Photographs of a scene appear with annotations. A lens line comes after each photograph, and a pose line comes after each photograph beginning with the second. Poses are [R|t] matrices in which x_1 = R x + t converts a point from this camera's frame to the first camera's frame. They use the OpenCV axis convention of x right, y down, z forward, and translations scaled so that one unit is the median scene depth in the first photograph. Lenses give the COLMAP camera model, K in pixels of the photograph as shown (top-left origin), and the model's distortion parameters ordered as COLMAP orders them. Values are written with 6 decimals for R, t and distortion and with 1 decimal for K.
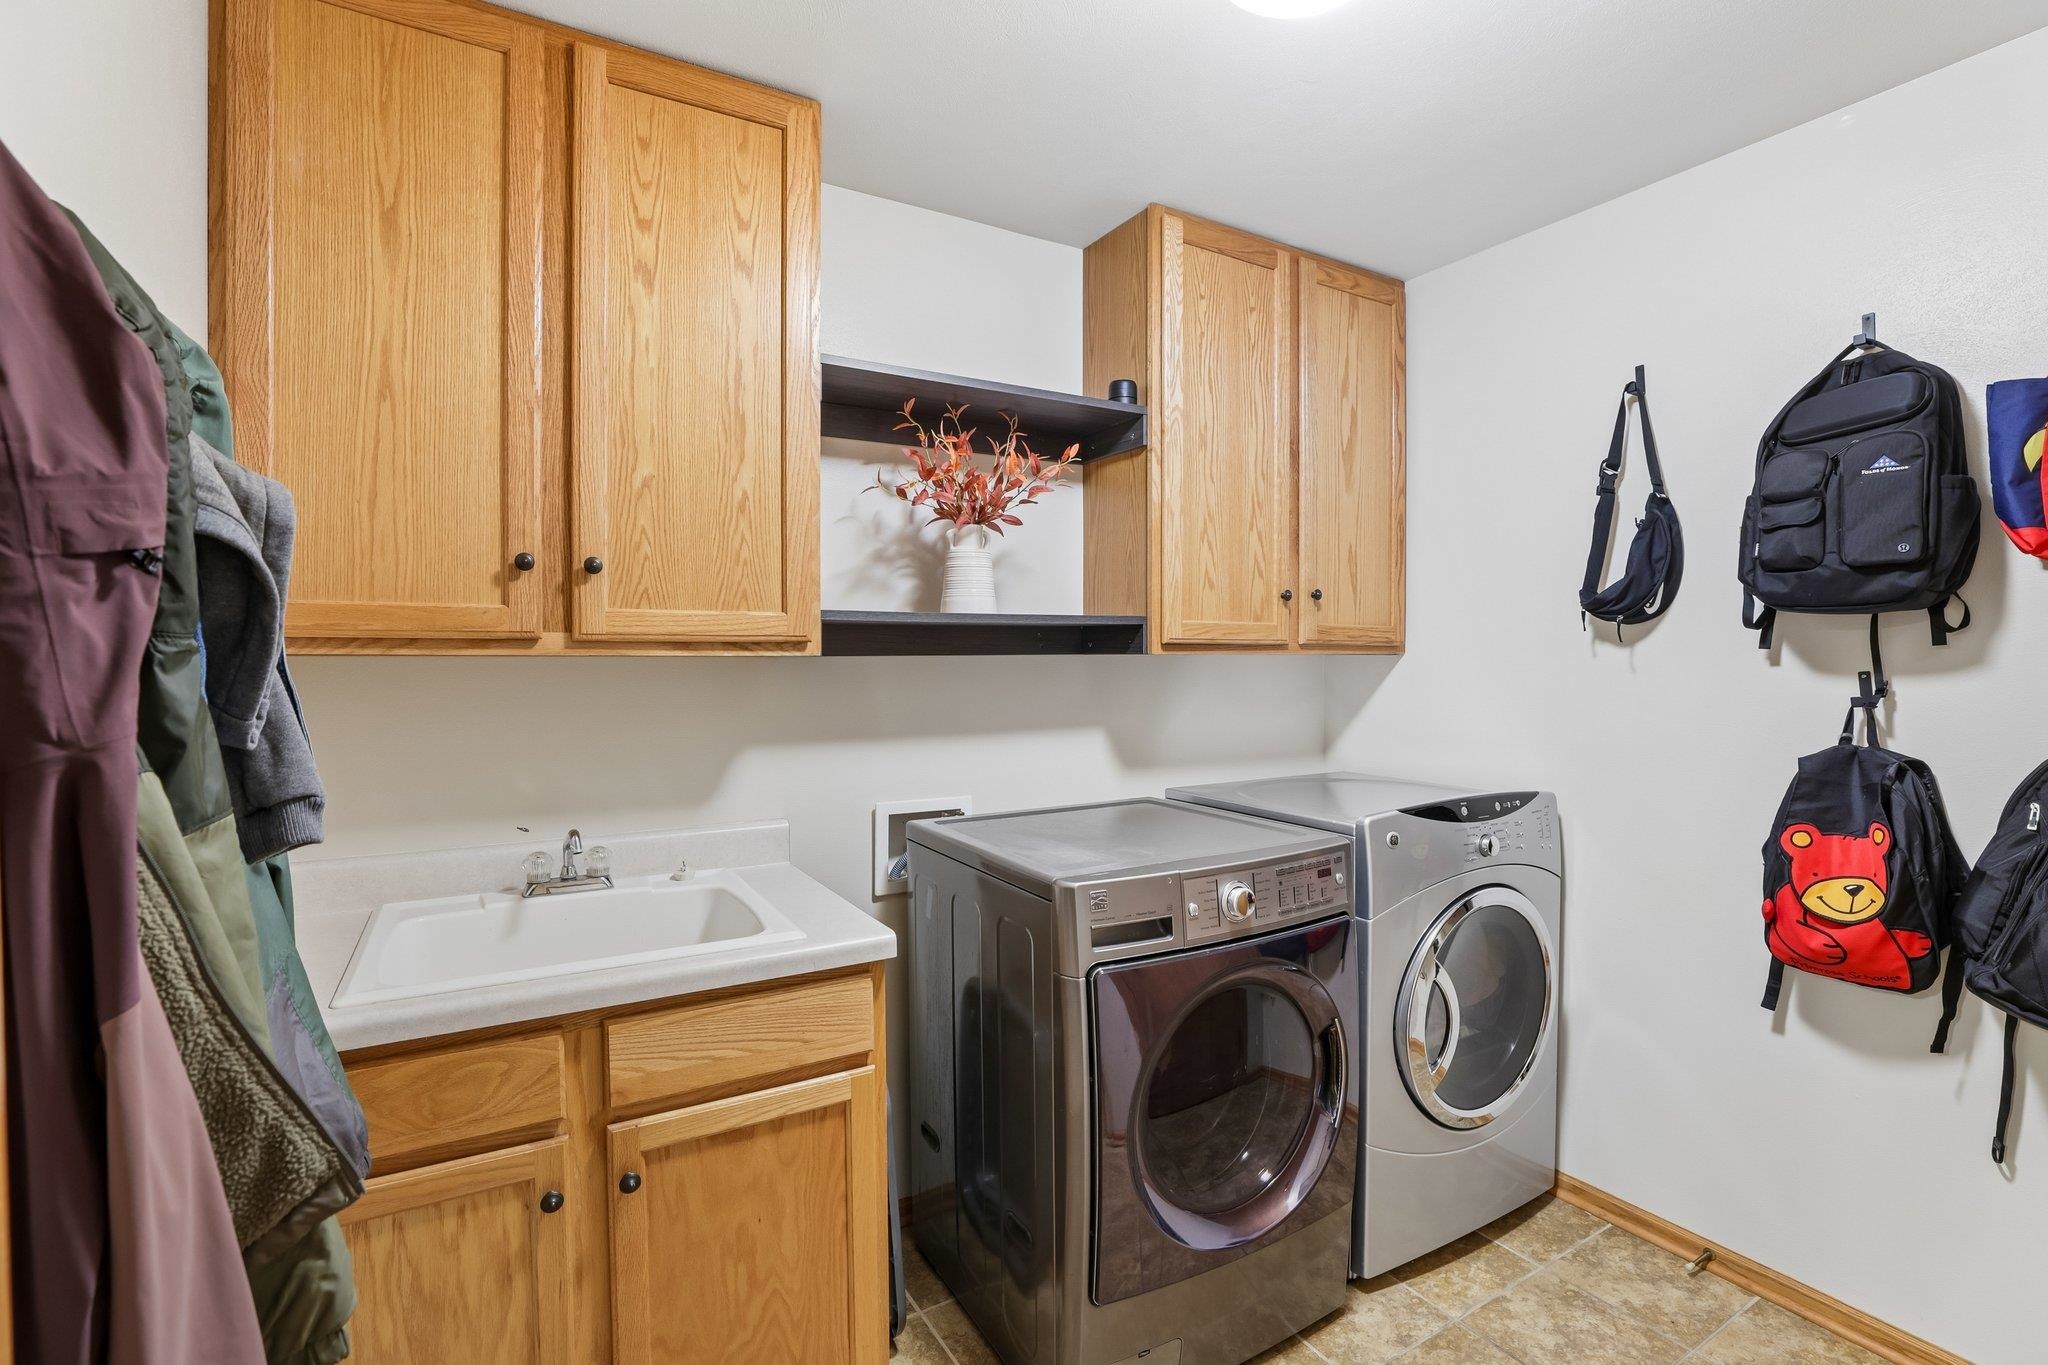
lens RADIAL K [[953.2, 0, 1024.0], [0, 953.2, 682.5], [0, 0, 1]] dist [-0.019653, -0.000277]
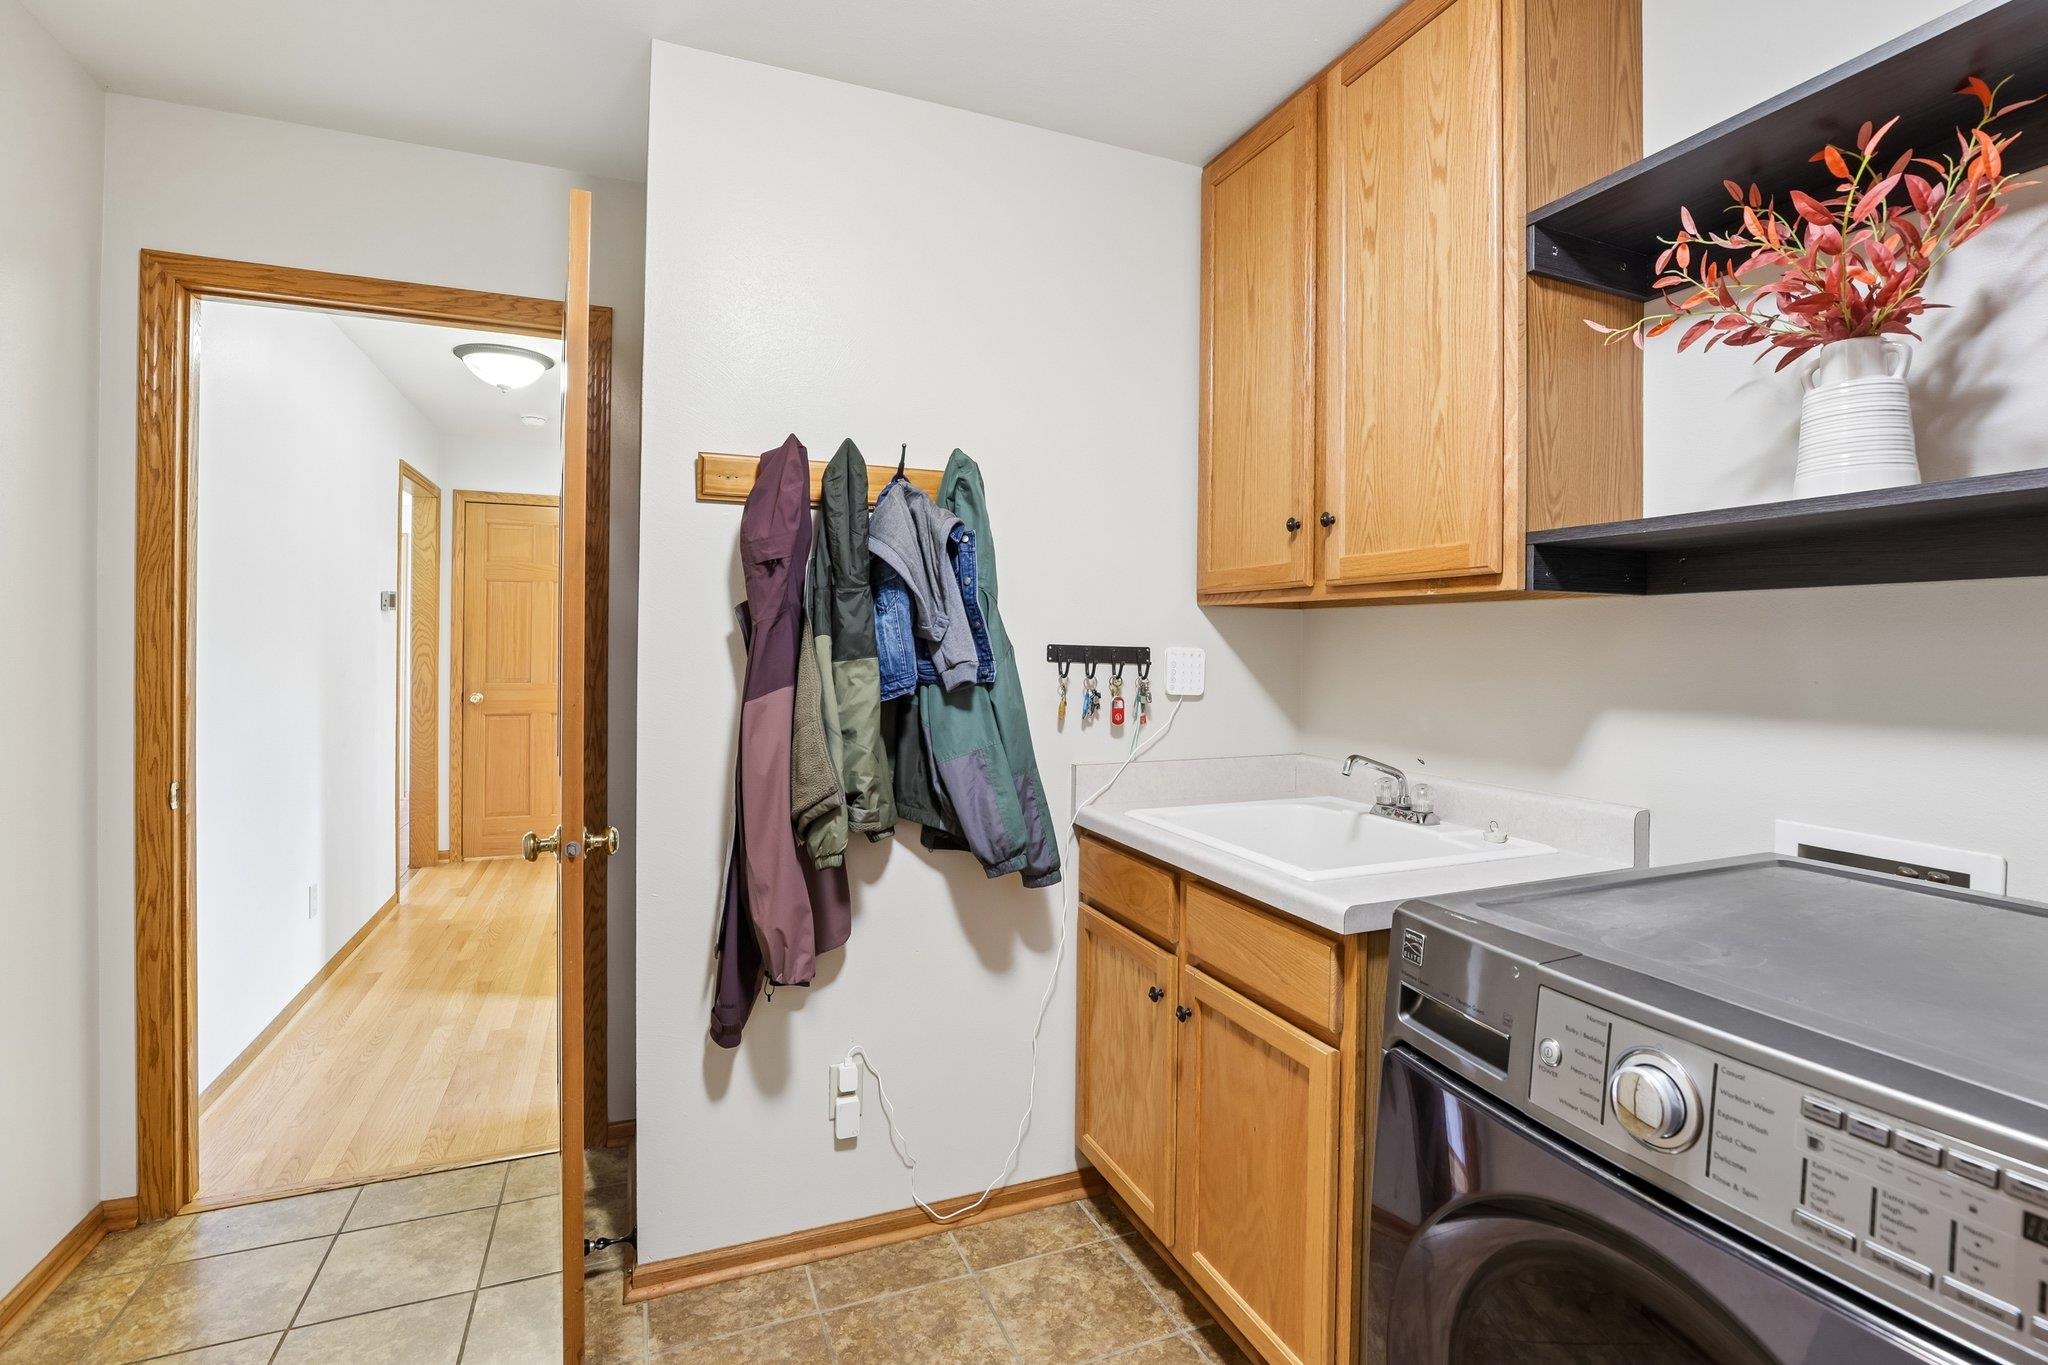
lens RADIAL K [[940.6, 0, 1048.8], [0, 940.6, 658.6], [0, 0, 1]] dist [-0.041541, 0.014182]
pose [[-0.119247, 0.017032, -0.992719, 0.685333], [-0.034961, 0.999161, 0.021342, 0.030138], [0.992249, 0.037252, -0.118551, 0.784120]]
